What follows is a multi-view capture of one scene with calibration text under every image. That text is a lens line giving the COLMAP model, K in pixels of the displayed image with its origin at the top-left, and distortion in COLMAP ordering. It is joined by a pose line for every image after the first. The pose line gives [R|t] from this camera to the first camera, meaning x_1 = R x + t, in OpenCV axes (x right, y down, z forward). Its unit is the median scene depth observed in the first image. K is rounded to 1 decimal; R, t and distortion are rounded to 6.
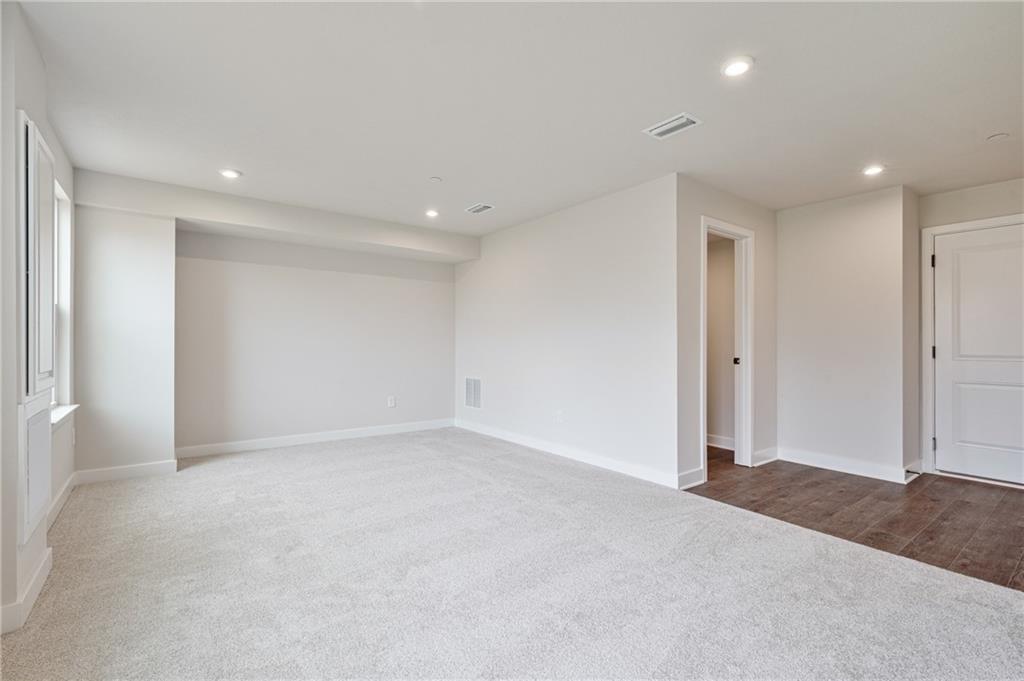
lens RADIAL K [[461.7, 0, 517.4], [0, 461.7, 343.0], [0, 0, 1]] dist [0.001161, 0.000403]
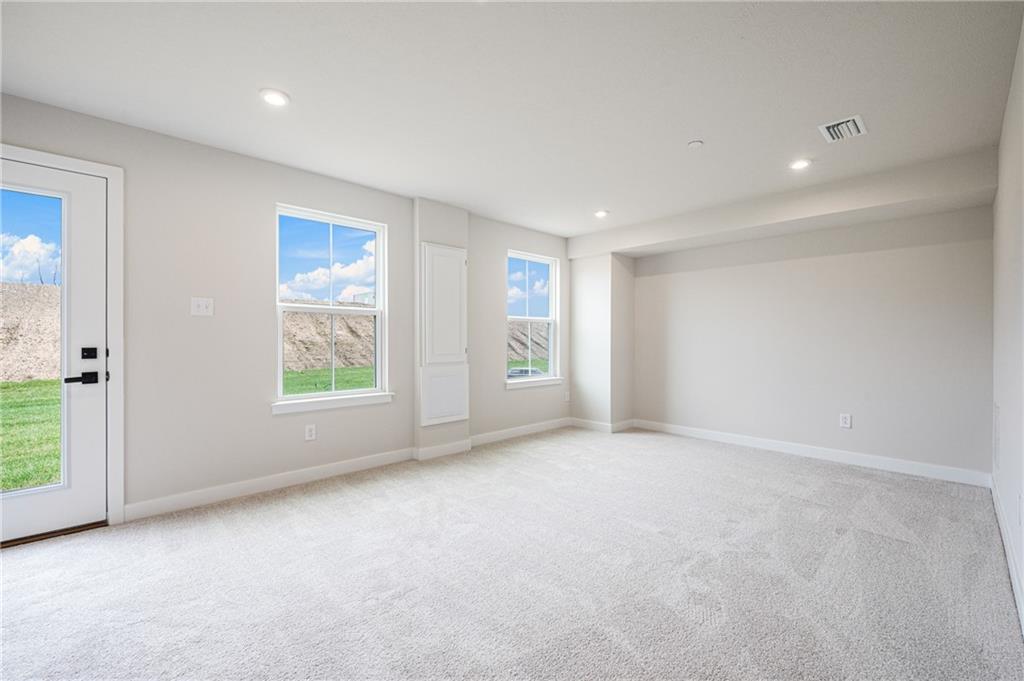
lens RADIAL K [[441.5, 0, 510.4], [0, 441.5, 343.4], [0, 0, 1]] dist [-0.001181, -0.000311]
pose [[0.098932, 0.011798, -0.995024, 0.584354], [0.000030, 0.999930, 0.011859, -0.012054], [0.995094, -0.001203, 0.098924, 0.579487]]
